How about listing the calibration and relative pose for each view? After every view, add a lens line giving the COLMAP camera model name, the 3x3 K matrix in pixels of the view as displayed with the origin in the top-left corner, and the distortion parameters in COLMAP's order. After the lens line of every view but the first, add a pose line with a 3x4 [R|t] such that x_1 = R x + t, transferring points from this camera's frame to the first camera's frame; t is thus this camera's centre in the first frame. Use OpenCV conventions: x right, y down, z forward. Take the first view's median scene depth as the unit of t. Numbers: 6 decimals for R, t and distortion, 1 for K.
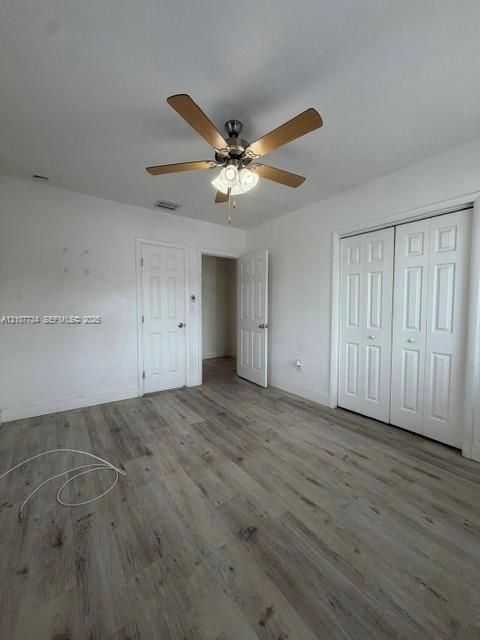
lens RADIAL K [[256.4, 0, 239.2], [0, 256.4, 319.7], [0, 0, 1]] dist [0.001794, -0.000094]
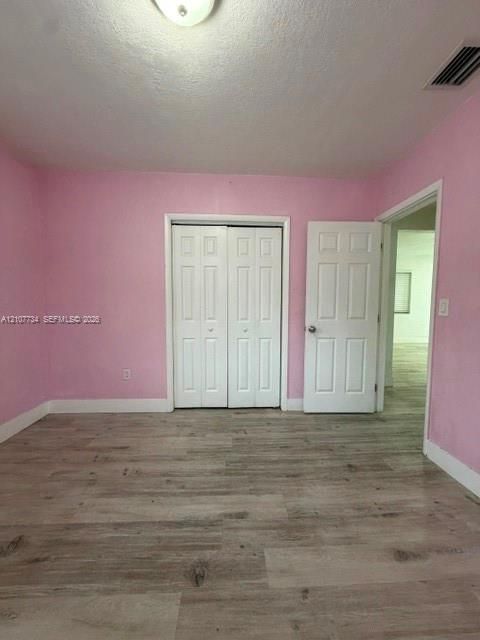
lens RADIAL K [[256.4, 0, 240.9], [0, 256.4, 319.7], [0, 0, 1]] dist [0.001794, -0.000094]
pose [[0.552946, -0.062526, 0.830868, -0.269626], [0.037815, 0.998036, 0.049940, -0.019721], [-0.832359, 0.003805, 0.554224, 0.337285]]
